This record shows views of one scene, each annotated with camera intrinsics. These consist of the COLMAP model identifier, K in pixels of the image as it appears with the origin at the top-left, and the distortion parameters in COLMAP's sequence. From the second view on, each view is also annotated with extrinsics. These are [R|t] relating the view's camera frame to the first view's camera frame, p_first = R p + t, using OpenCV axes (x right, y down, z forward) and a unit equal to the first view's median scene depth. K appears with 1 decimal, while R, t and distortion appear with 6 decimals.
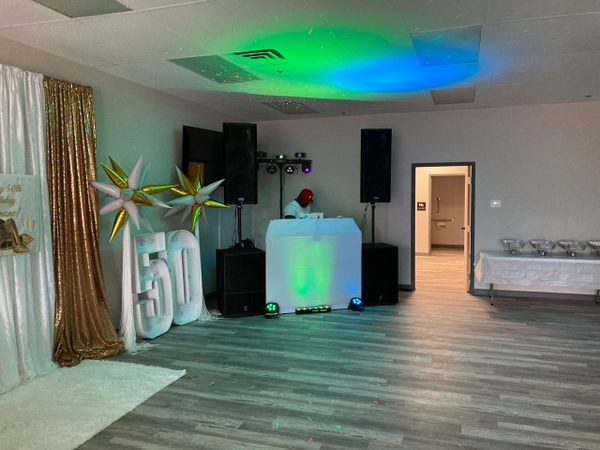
lens RADIAL K [[495.6, 0, 300.0], [0, 495.6, 225.0], [0, 0, 1]] dist [0.037728, 0.001665]
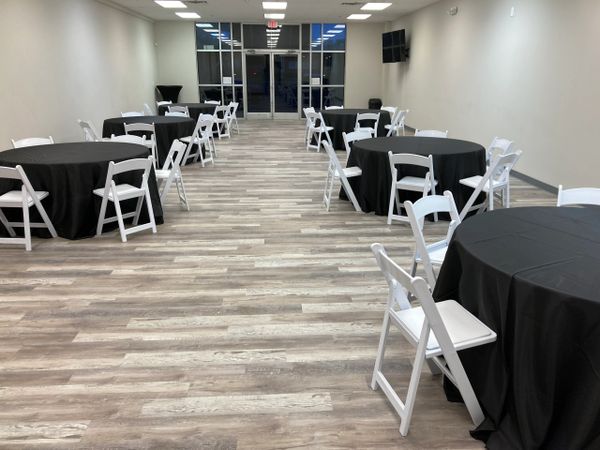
lens RADIAL K [[495.6, 0, 300.0], [0, 495.6, 225.0], [0, 0, 1]] dist [0.037728, 0.001665]
pose [[-0.931023, 0.114029, -0.346691, 0.591215], [-0.015694, 0.936550, 0.350183, -0.094068], [0.364624, 0.331469, -0.870159, 1.869974]]
